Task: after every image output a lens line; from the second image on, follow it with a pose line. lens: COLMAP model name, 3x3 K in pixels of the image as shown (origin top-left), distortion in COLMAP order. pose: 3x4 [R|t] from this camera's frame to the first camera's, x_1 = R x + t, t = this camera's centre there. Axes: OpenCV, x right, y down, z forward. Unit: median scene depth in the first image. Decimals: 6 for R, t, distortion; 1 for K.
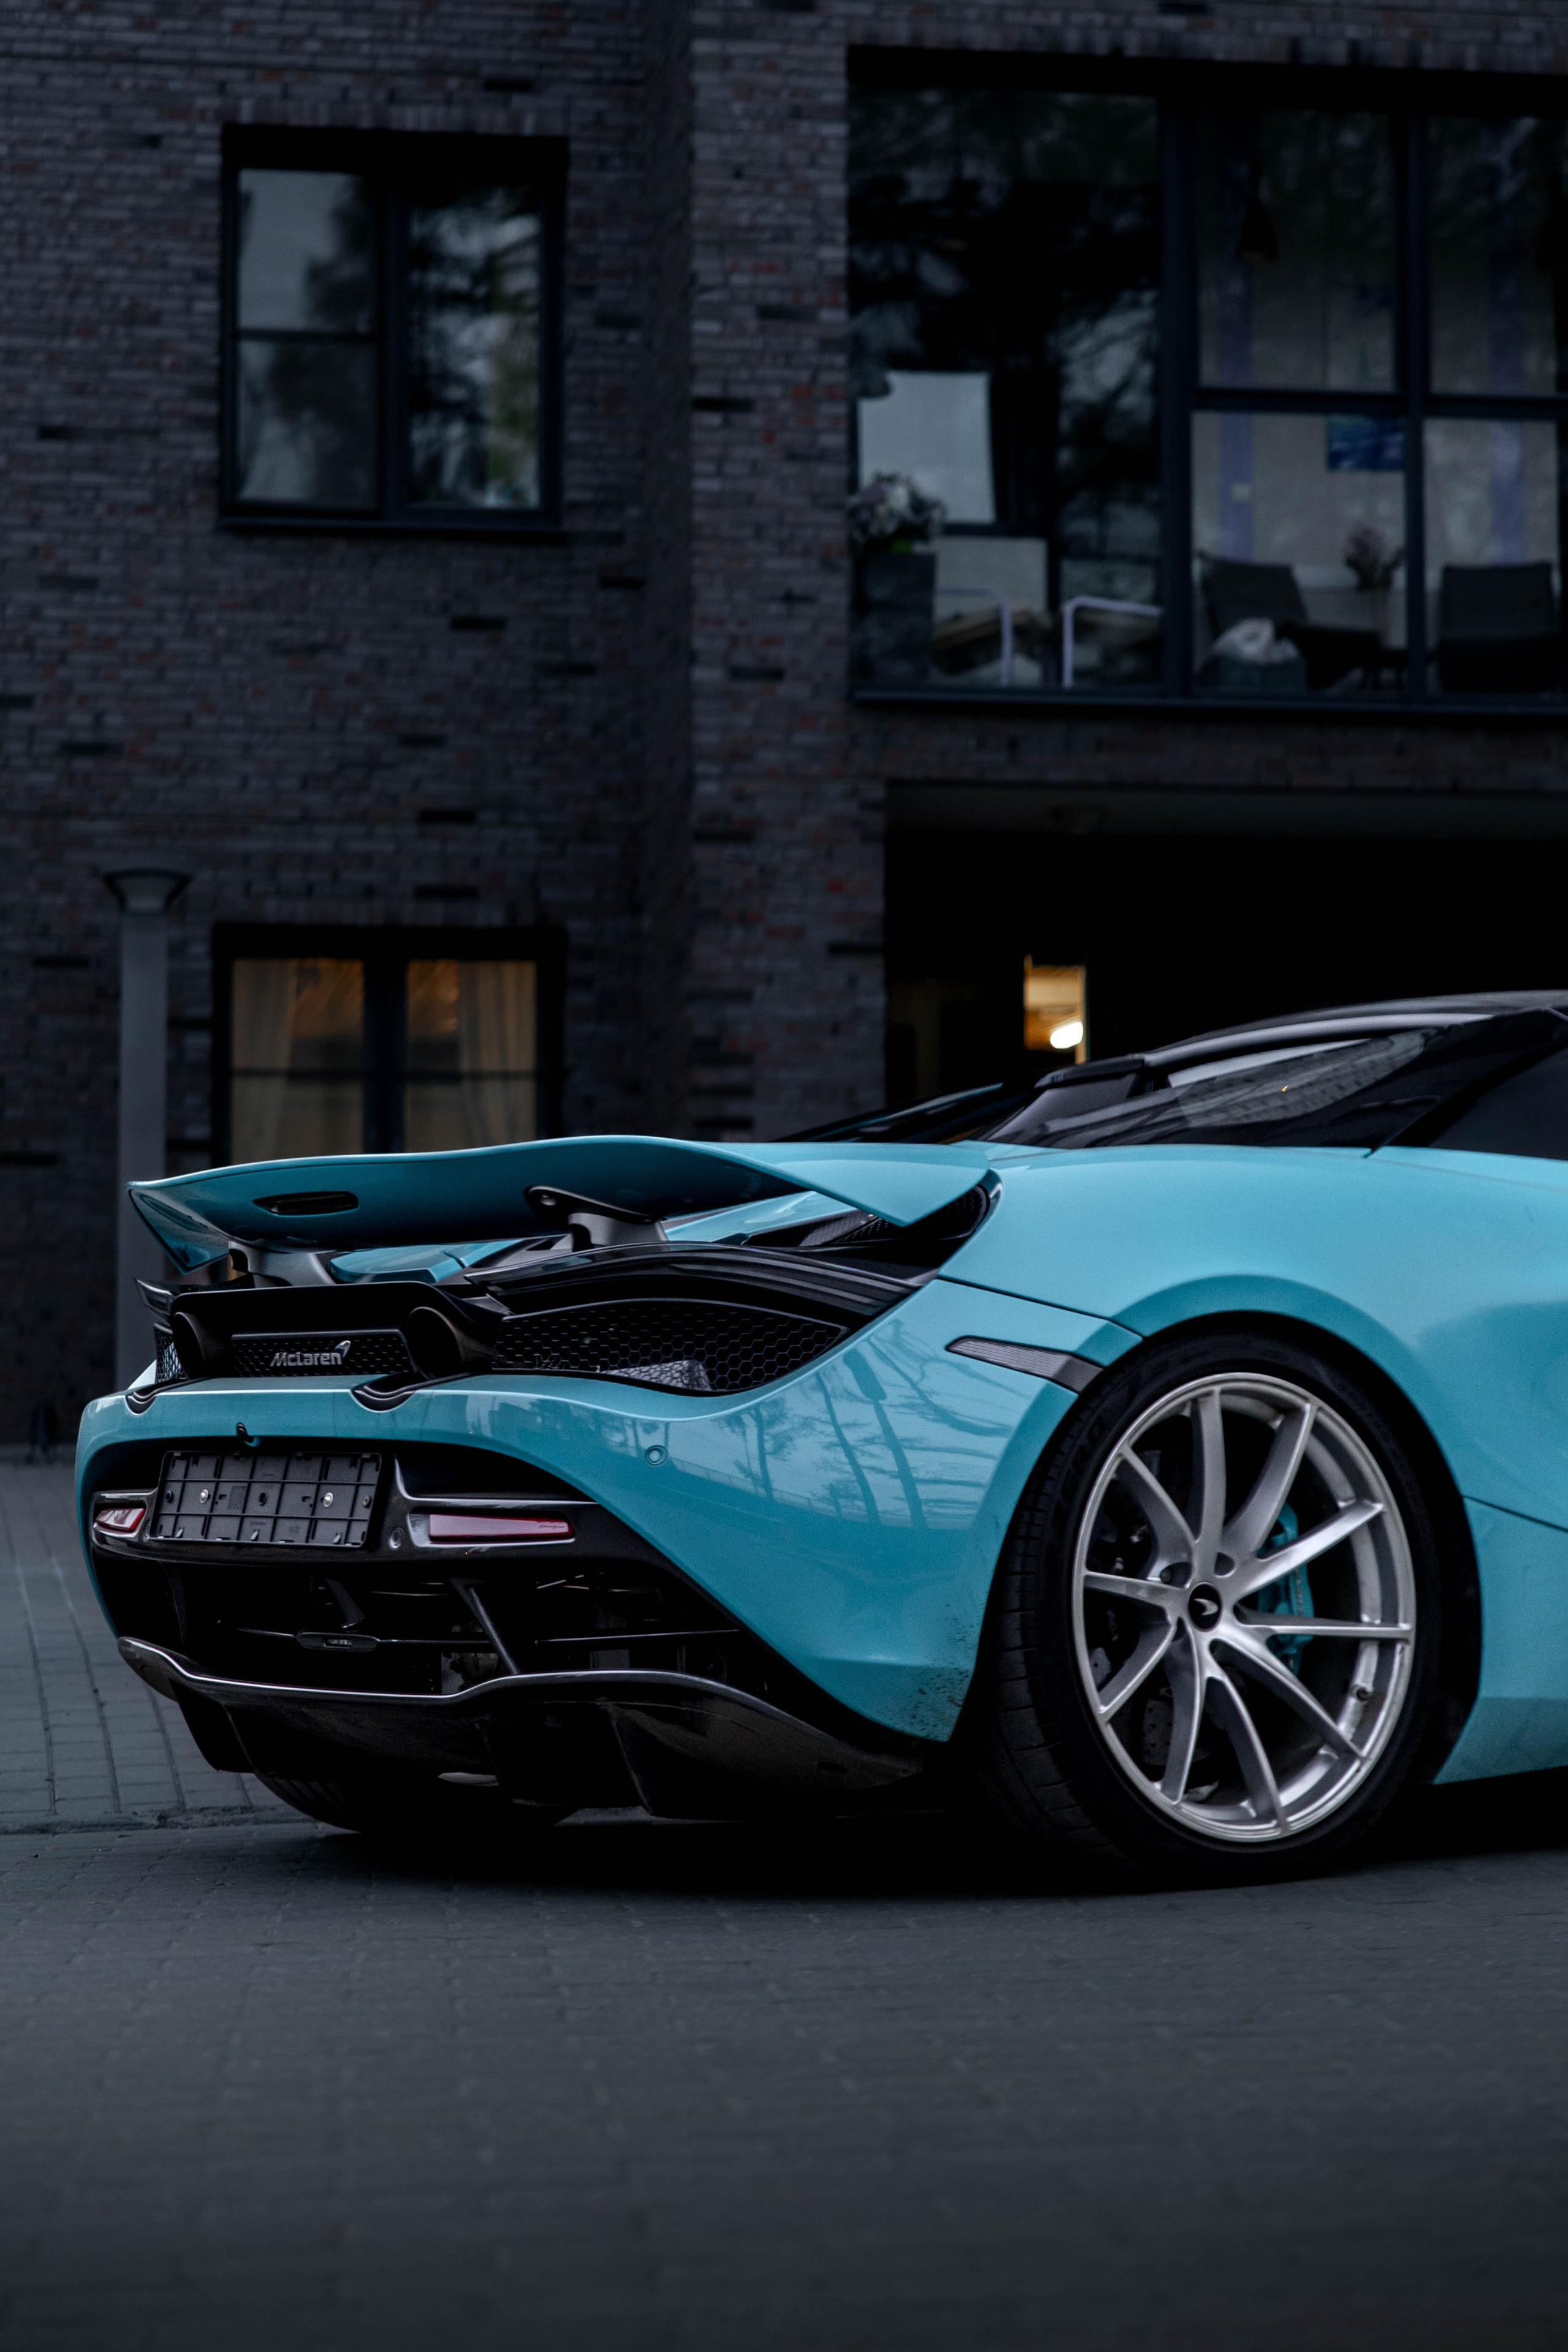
lens RADIAL K [[4646.3, 0, 722.0], [0, 4646.3, 1050.0], [0, 0, 1]] dist [0.049882, 0.000000]
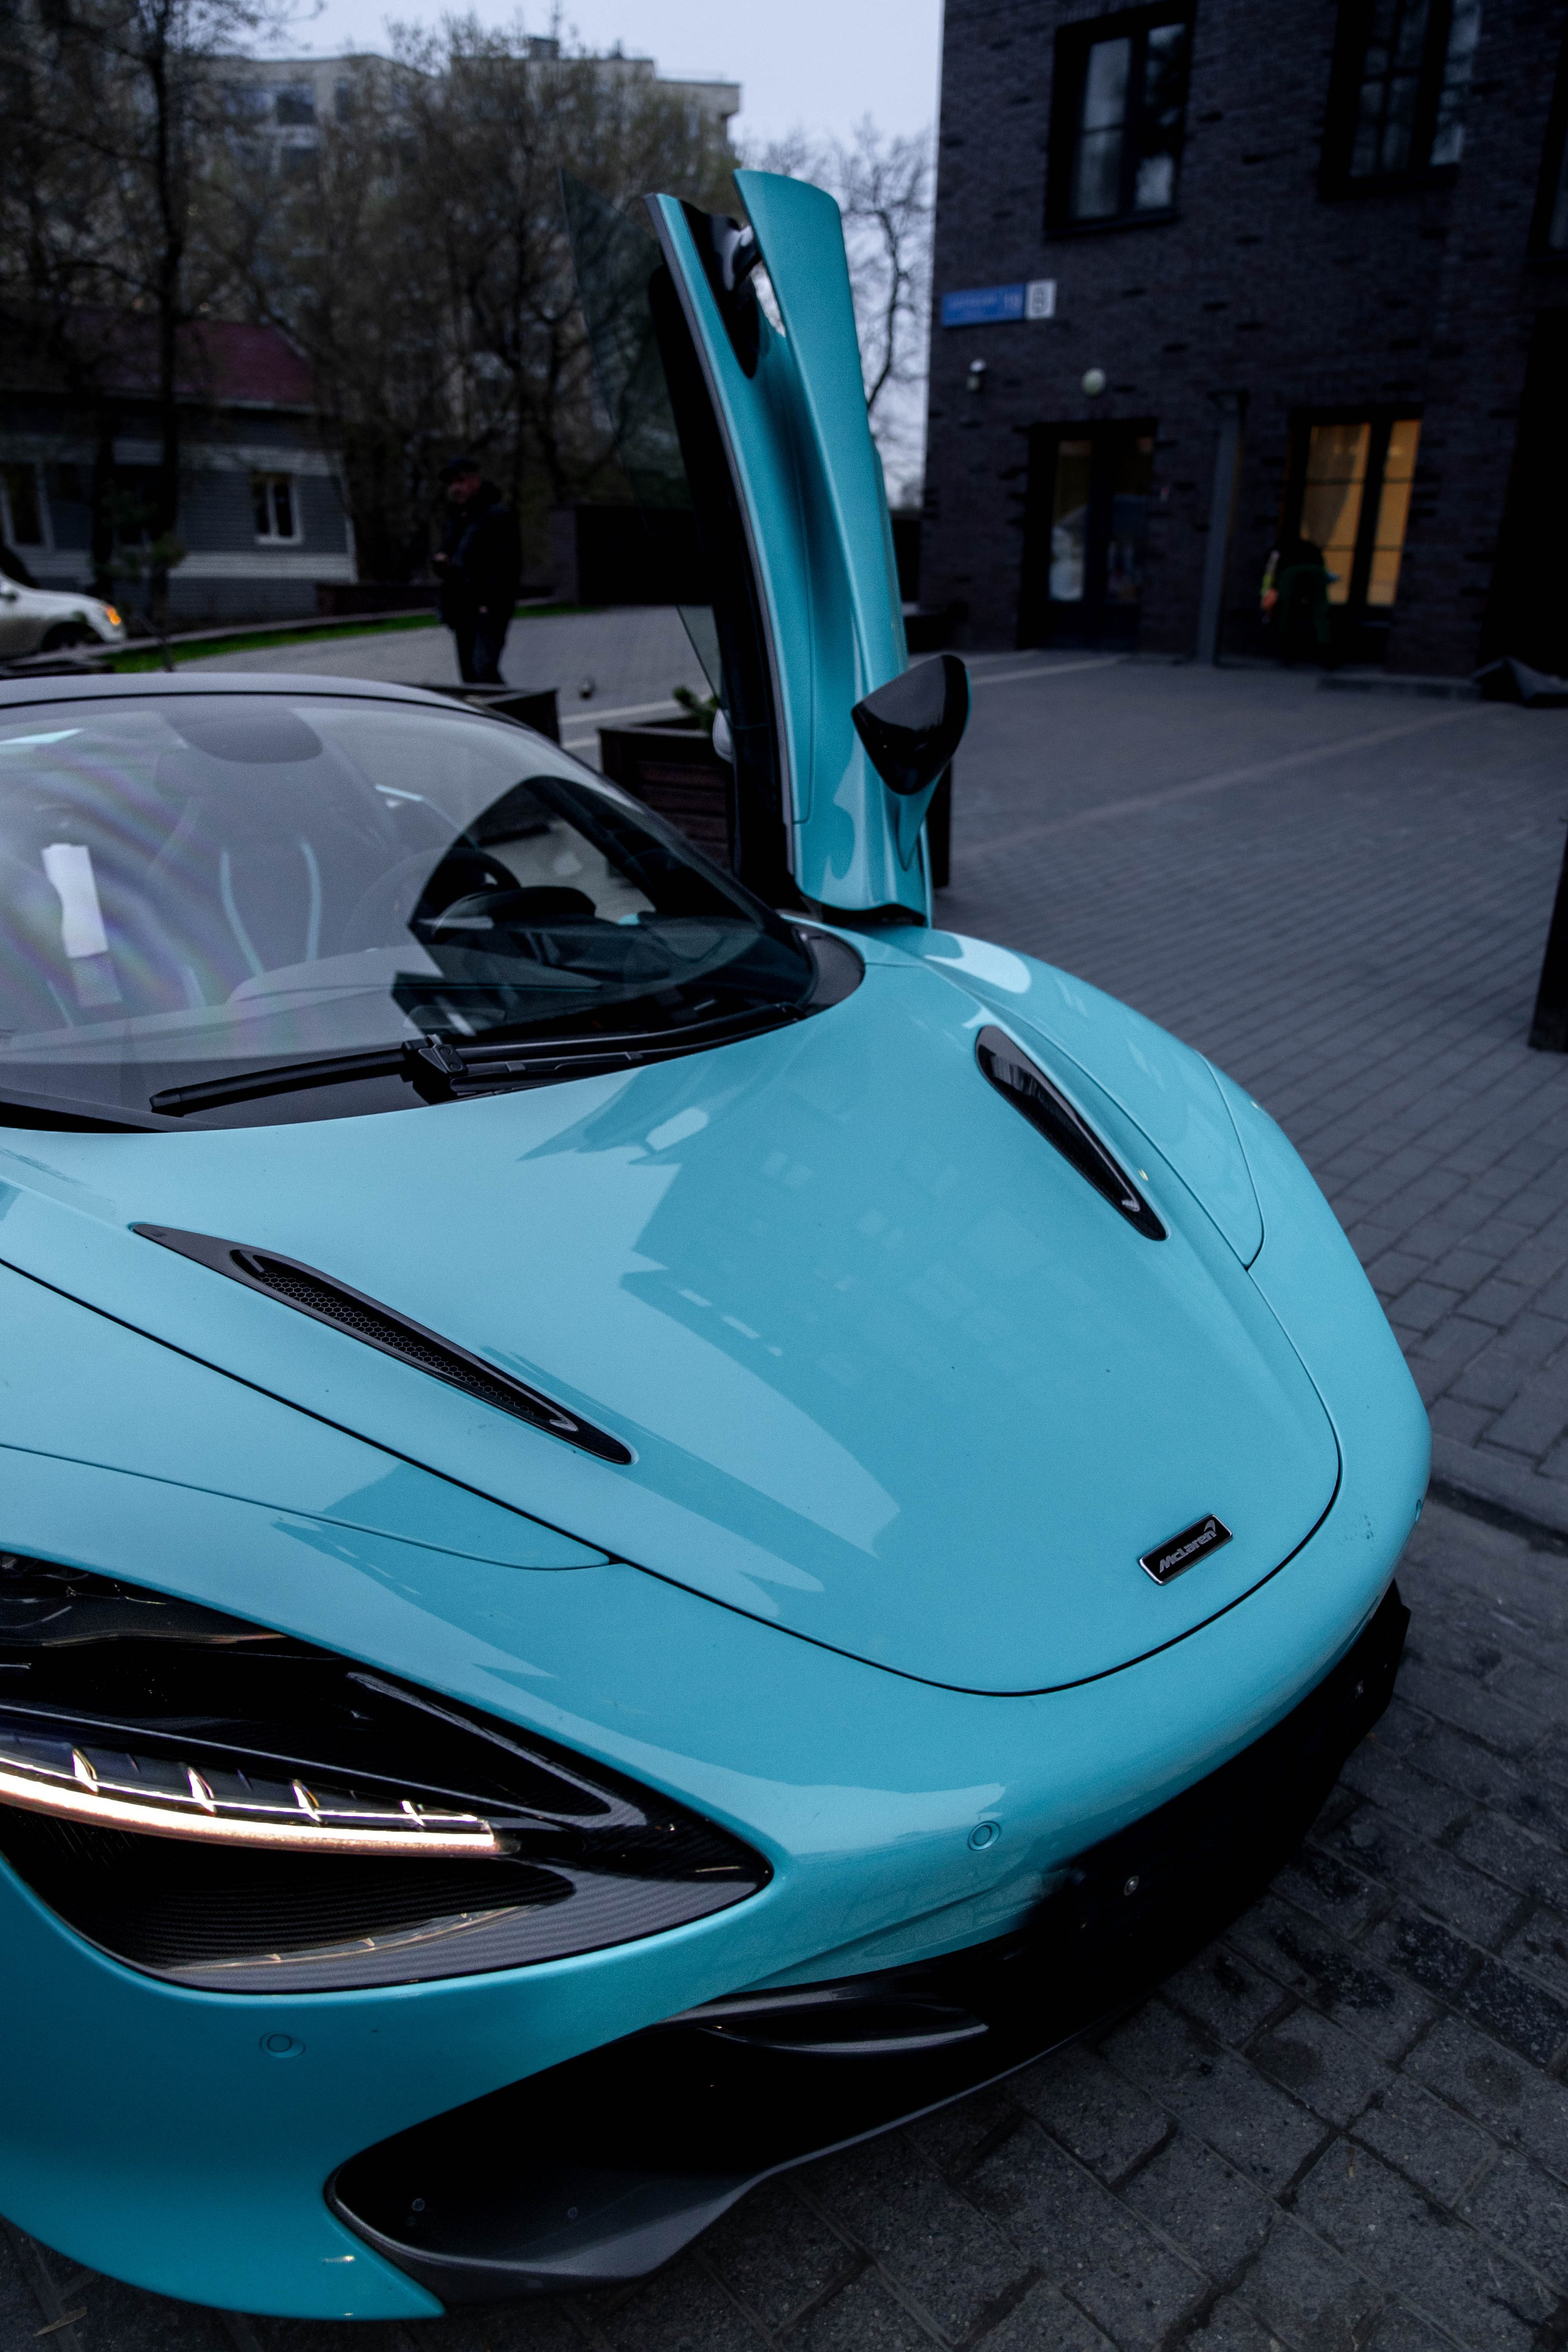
lens RADIAL K [[1555.9, 0, 790.6], [0, 1555.9, 1170.3], [0, 0, 1]] dist [0.011988, 0.000352]
pose [[0.630528, 0.292307, -0.719020, 0.403088], [0.056238, 0.906734, 0.417936, -0.024866], [0.774126, -0.303957, 0.555283, 0.309746]]
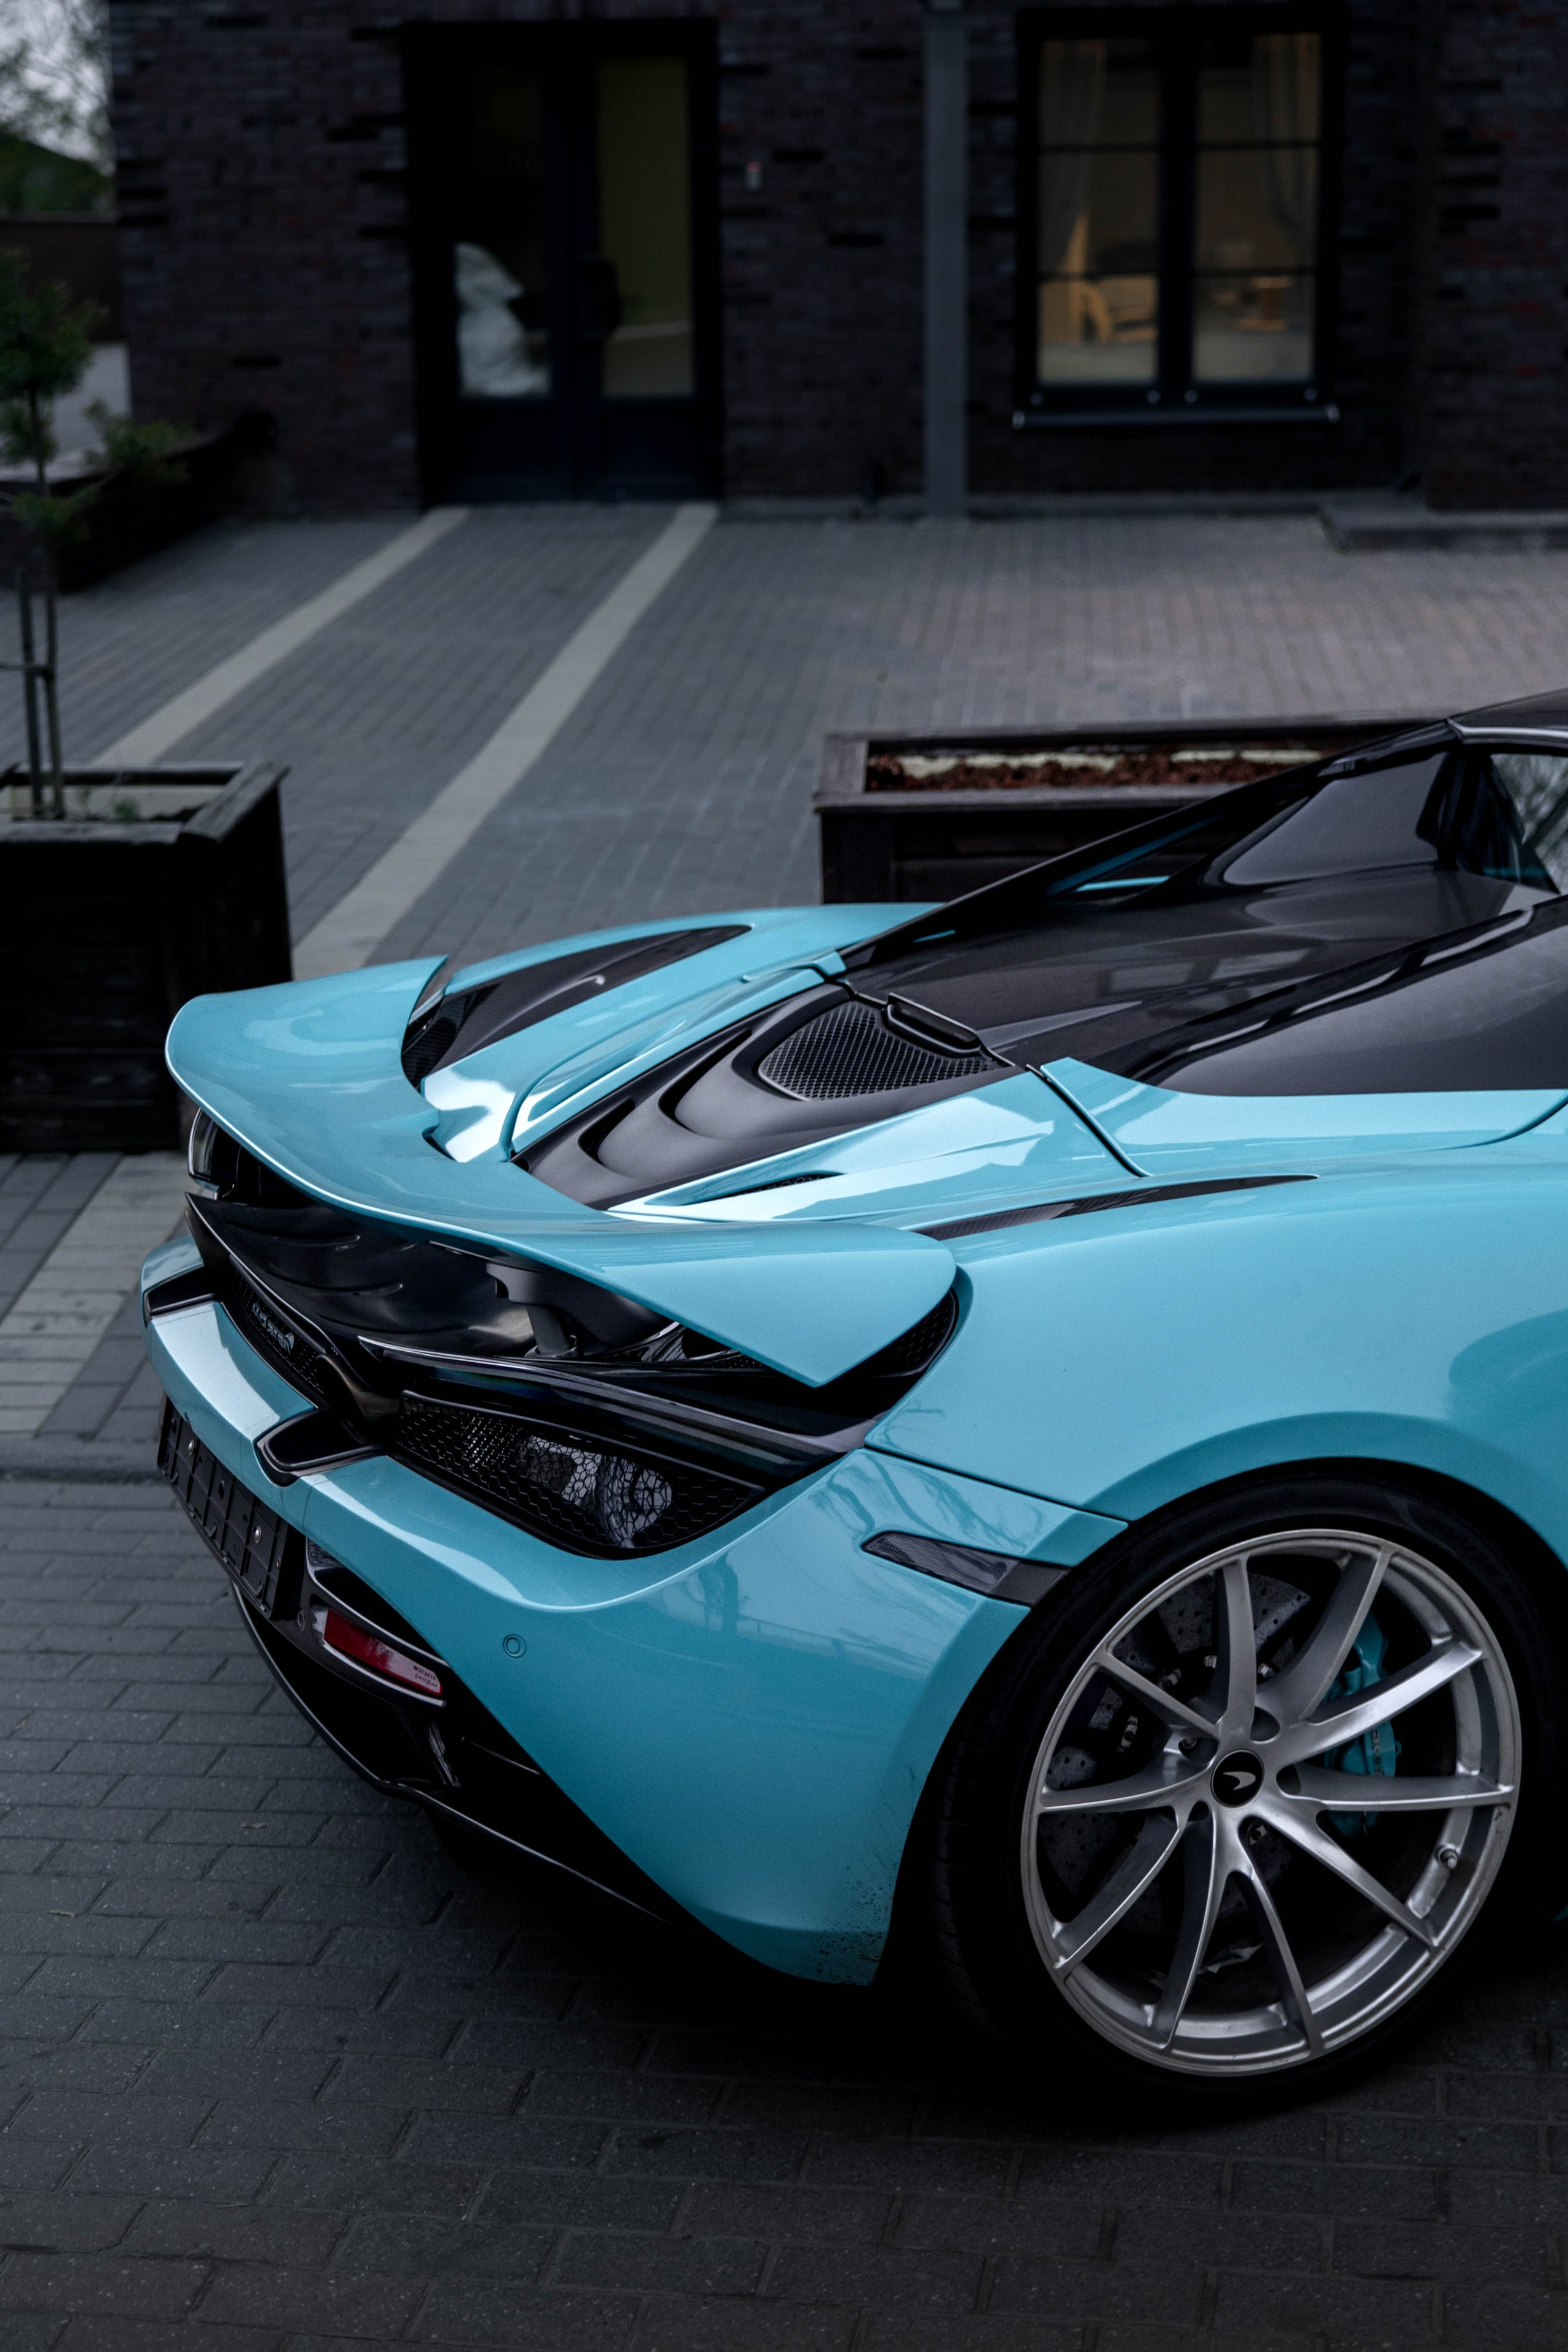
lens RADIAL K [[3553.5, 0, 763.4], [0, 3553.5, 1195.0], [0, 0, 1]] dist [0.027321, 0.000000]
pose [[0.969369, 0.051120, -0.240231, 0.051047], [0.035487, 0.938685, 0.342945, -0.058675], [0.243032, -0.340966, 0.908118, 0.136831]]
